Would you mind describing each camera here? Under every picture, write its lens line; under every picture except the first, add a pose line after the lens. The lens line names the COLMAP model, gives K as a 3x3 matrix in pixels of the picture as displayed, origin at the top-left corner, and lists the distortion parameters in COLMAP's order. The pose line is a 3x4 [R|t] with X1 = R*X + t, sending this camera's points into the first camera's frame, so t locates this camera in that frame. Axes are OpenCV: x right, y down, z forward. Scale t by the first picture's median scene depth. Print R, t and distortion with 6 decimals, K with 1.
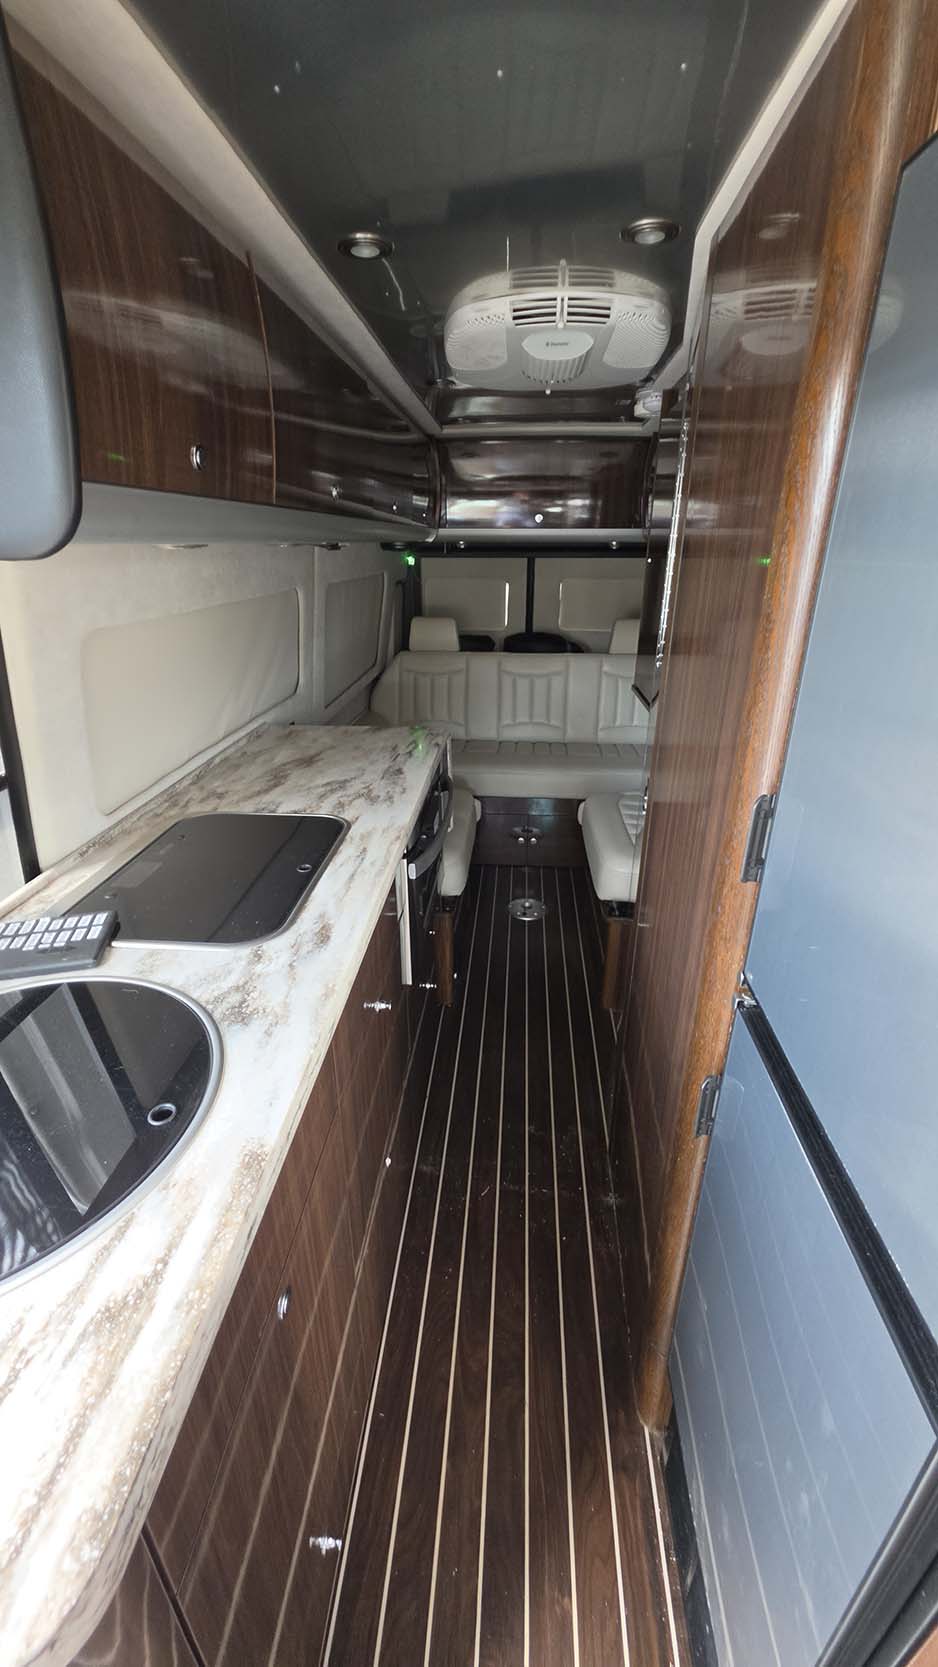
lens RADIAL K [[667.7, 0, 469.0], [0, 667.7, 833.5], [0, 0, 1]] dist [0.009268, -0.006557]
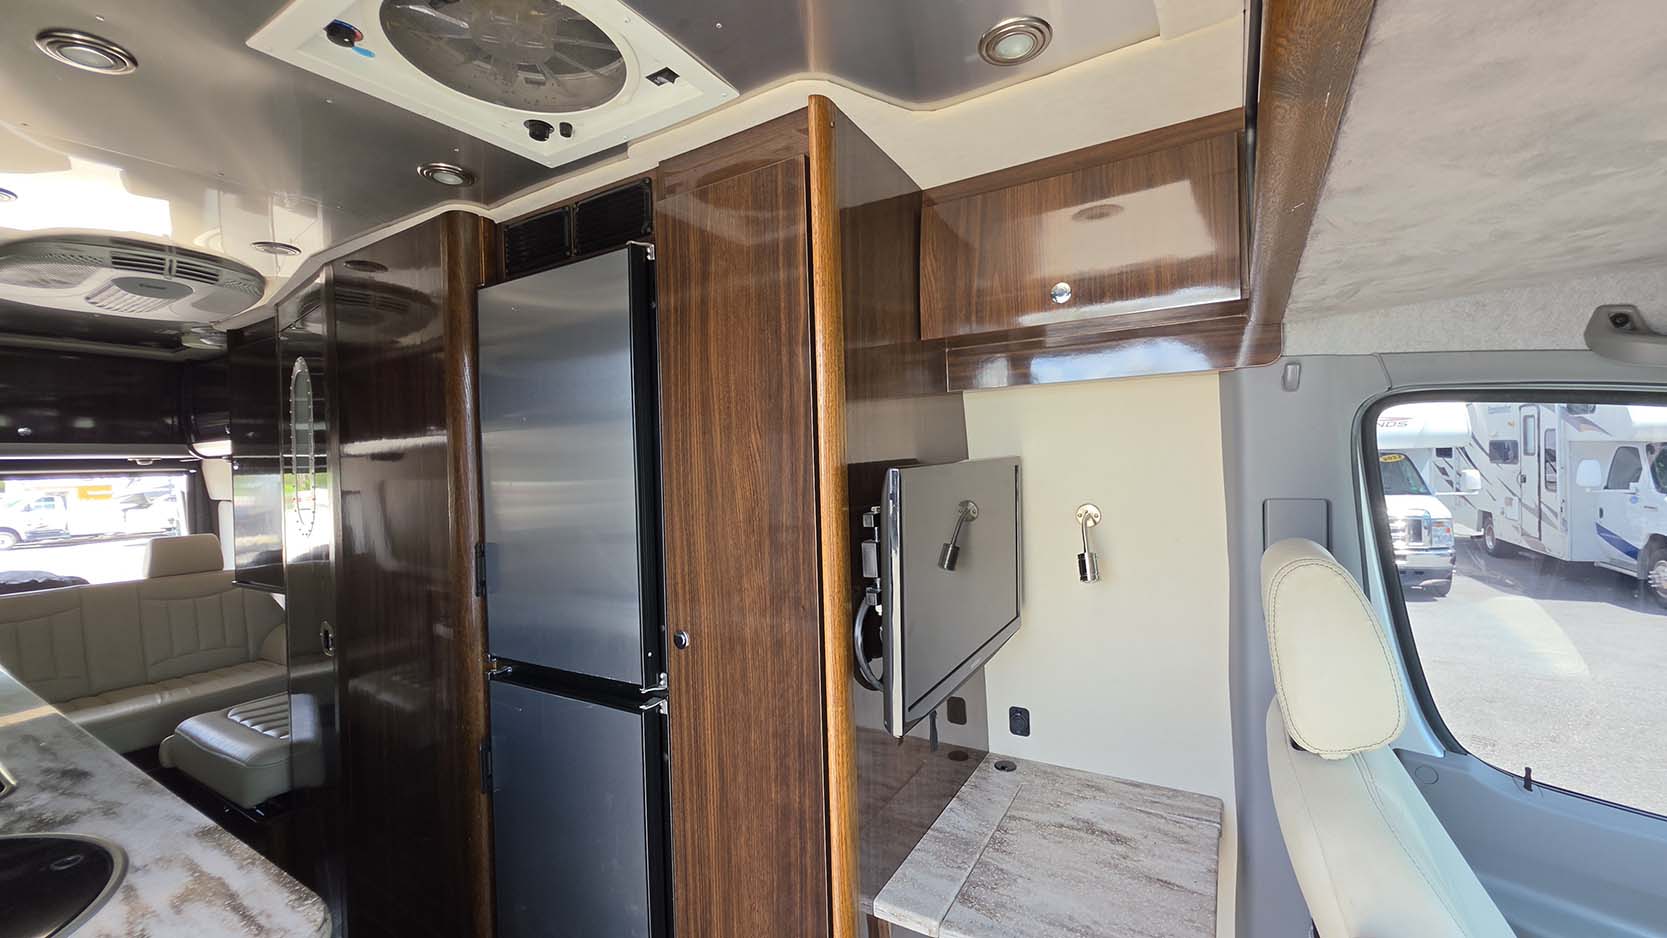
lens RADIAL K [[667.7, 0, 830.3], [0, 667.7, 466.1], [0, 0, 1]] dist [0.009268, -0.006557]
pose [[0.458819, -0.024505, 0.888192, -1.057863], [0.386195, 0.905759, -0.174510, 0.637666], [-0.800211, 0.423084, 0.425043, -0.927605]]
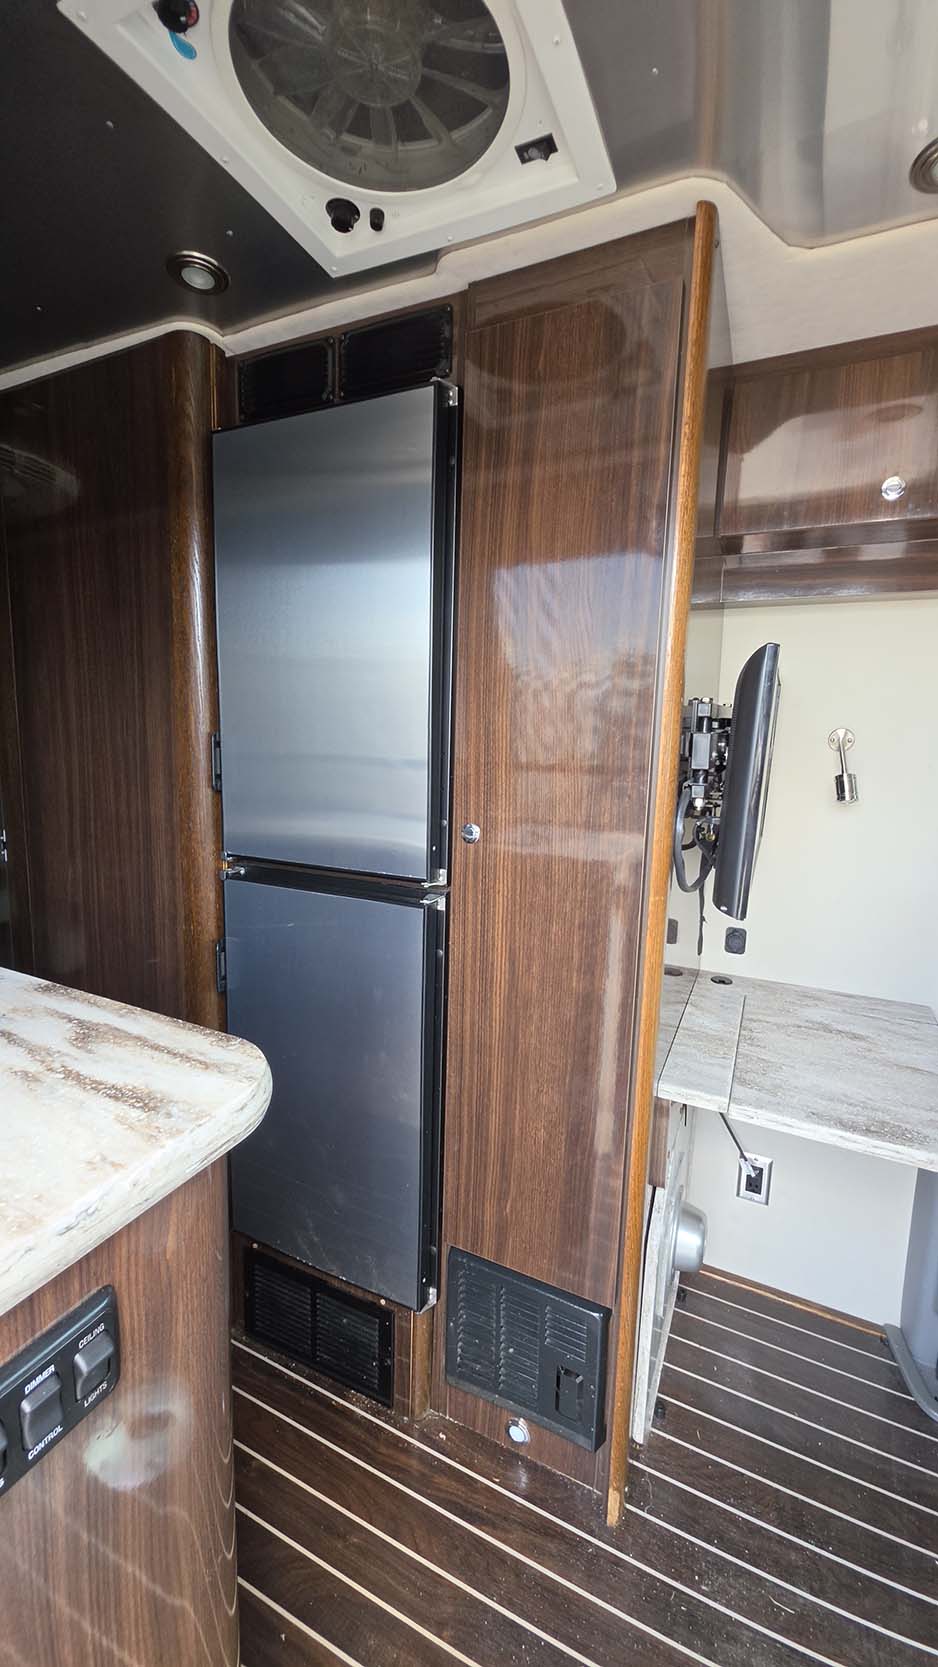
lens RADIAL K [[667.7, 0, 469.0], [0, 667.7, 833.5], [0, 0, 1]] dist [0.009268, -0.006557]
pose [[0.363269, -0.131853, 0.922307, -1.283152], [0.348947, 0.937136, -0.003466, 0.588231], [-0.863870, 0.323096, 0.386442, -0.185632]]
